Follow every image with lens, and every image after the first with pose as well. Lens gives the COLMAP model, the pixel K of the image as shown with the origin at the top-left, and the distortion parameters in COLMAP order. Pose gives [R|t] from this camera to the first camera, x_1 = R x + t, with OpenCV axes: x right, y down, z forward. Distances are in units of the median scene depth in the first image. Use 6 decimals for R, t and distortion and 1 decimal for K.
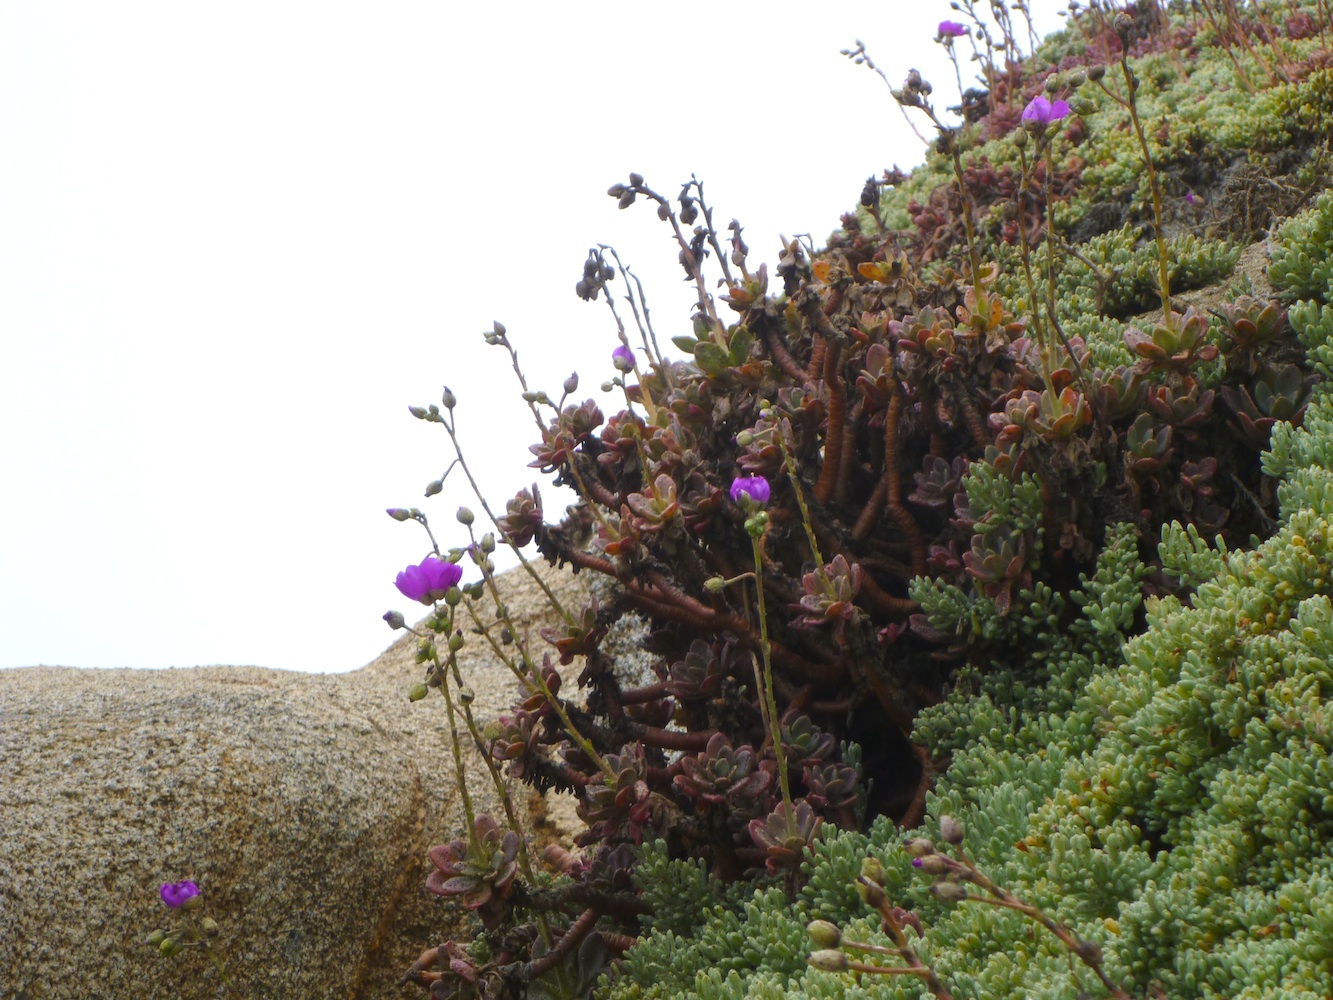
lens RADIAL K [[4747.8, 0, 636.5], [0, 4747.8, 566.4], [0, 0, 1]] dist [1.477481, -37.571443]
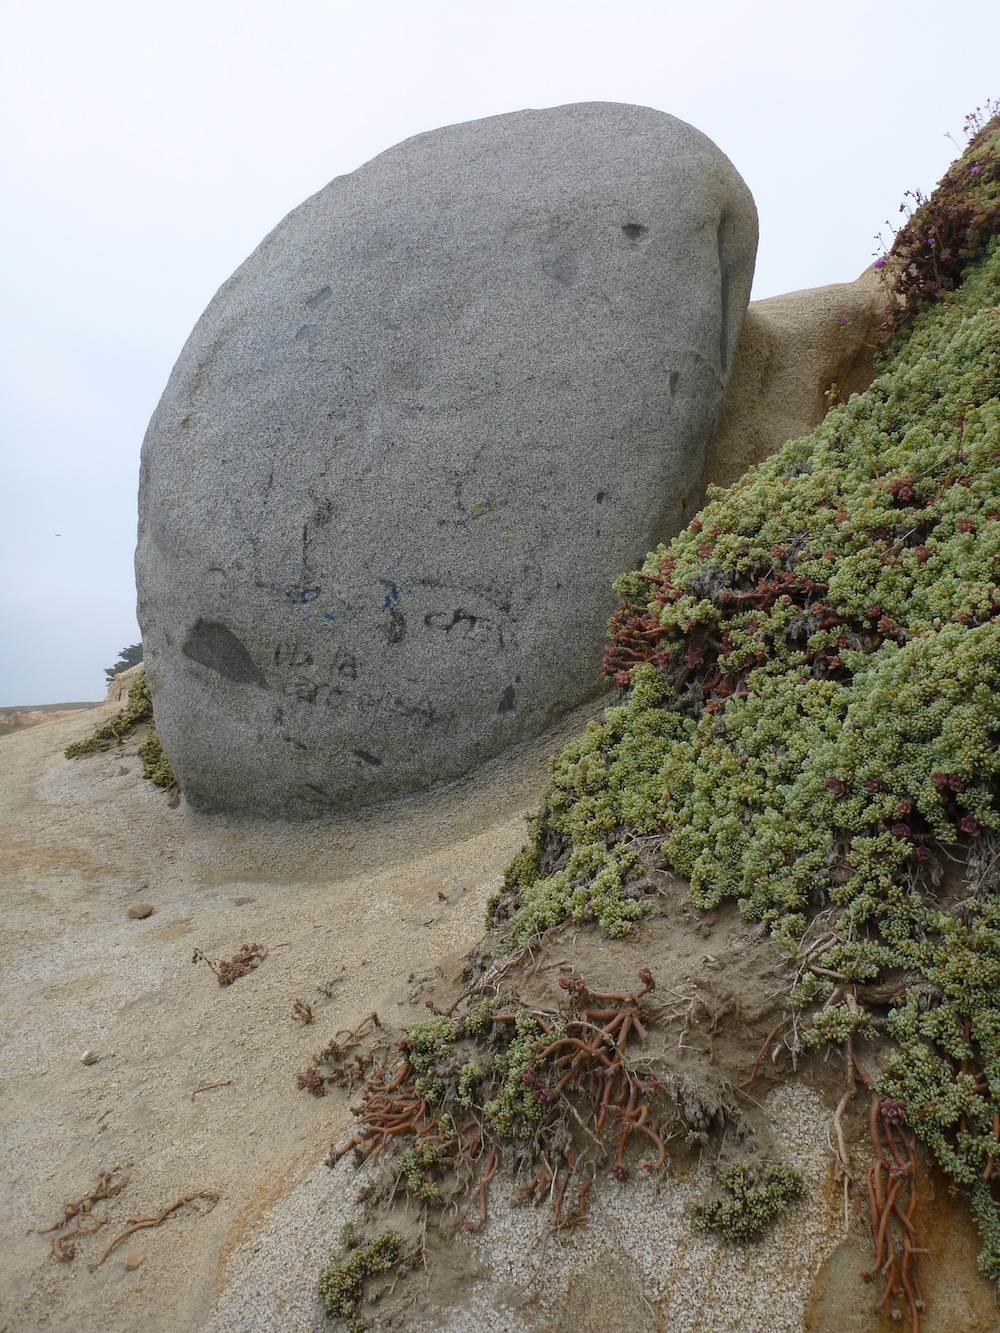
lens RADIAL K [[1092.7, 0, 498.1], [0, 1092.7, 658.2], [0, 0, 1]] dist [-0.031599, 0.006400]
pose [[0.926904, -0.064986, -0.369630, -0.014088], [0.183141, 0.937989, 0.294341, -0.023416], [0.327581, -0.340520, 0.881327, -0.648254]]
